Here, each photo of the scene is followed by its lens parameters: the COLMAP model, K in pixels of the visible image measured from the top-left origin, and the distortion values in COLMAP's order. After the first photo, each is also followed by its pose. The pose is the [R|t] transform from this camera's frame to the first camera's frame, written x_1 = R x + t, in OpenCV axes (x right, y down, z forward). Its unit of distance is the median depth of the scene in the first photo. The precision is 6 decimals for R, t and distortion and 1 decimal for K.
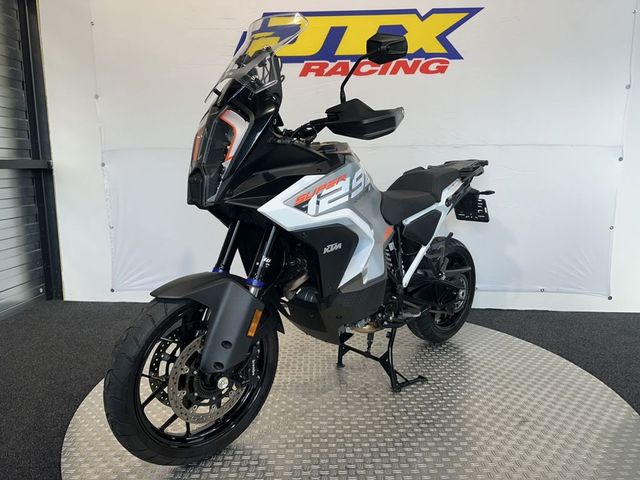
lens RADIAL K [[439.7, 0, 323.7], [0, 439.7, 240.8], [0, 0, 1]] dist [-0.024051, -0.013620]
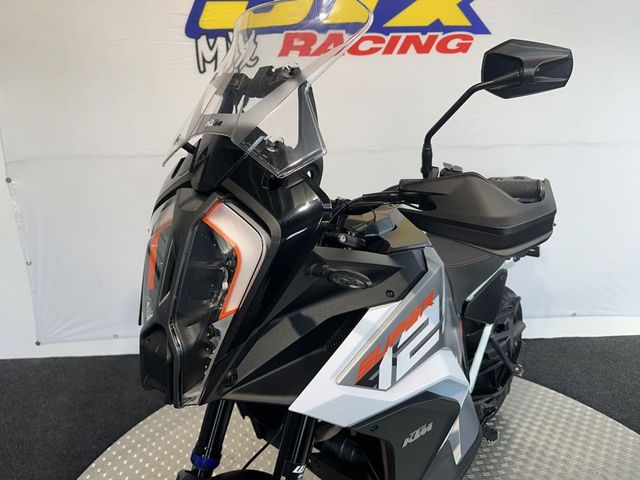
lens RADIAL K [[439.7, 0, 319.4], [0, 439.7, 230.7], [0, 0, 1]] dist [-0.024051, -0.013620]
pose [[0.994071, -0.040312, 0.100986, -0.073855], [0.032487, 0.996426, 0.077969, -0.142226], [-0.103768, -0.074226, 0.991828, 0.246423]]
